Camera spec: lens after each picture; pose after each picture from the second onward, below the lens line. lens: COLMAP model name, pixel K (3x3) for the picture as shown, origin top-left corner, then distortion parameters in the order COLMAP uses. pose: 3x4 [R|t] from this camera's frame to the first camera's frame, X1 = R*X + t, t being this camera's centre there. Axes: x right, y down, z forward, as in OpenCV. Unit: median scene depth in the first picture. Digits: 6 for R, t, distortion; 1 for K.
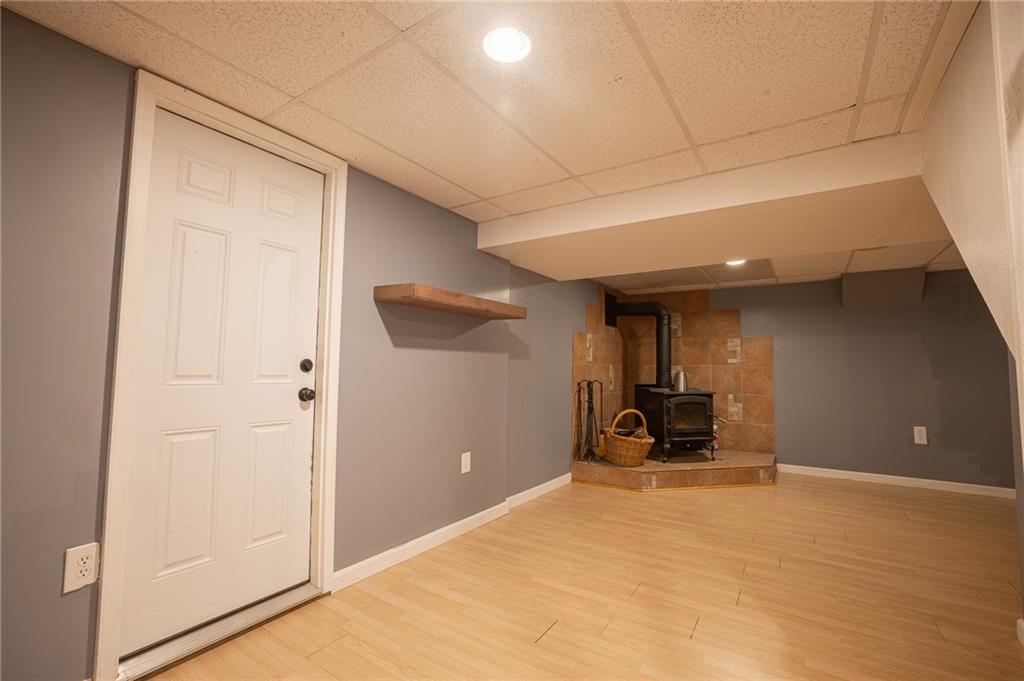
lens RADIAL K [[436.7, 0, 507.4], [0, 436.7, 340.2], [0, 0, 1]] dist [-0.021043, 0.000360]
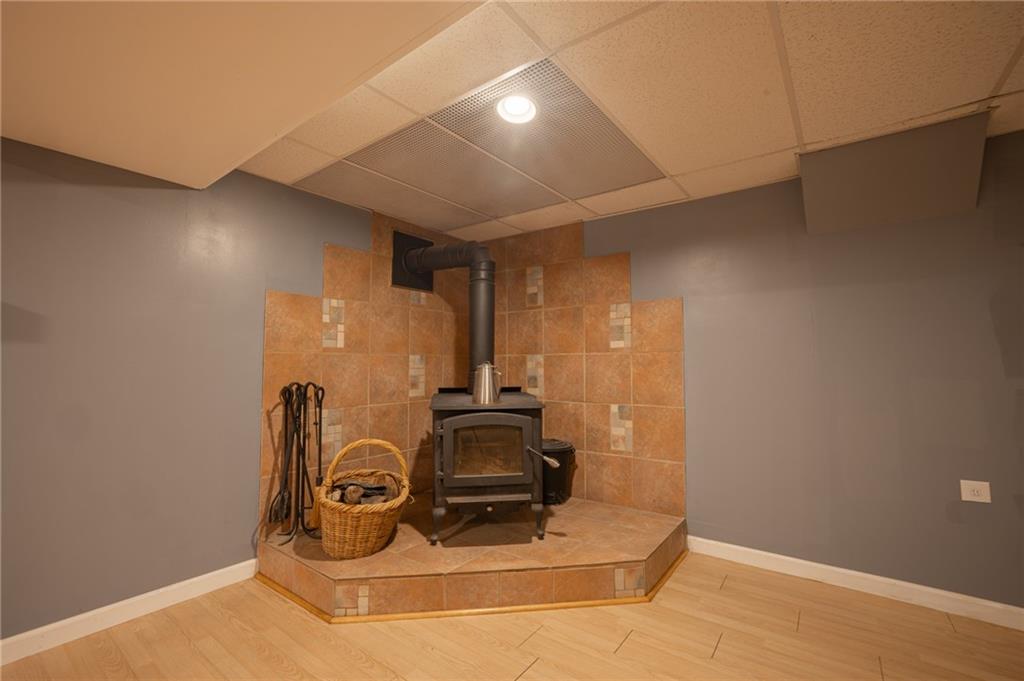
lens RADIAL K [[436.7, 0, 507.4], [0, 436.7, 340.2], [0, 0, 1]] dist [-0.021043, 0.000360]
pose [[0.997528, -0.017142, -0.068148, 0.428294], [0.017770, 0.999805, 0.008615, 0.035825], [0.067988, -0.009805, 0.997638, 0.443980]]
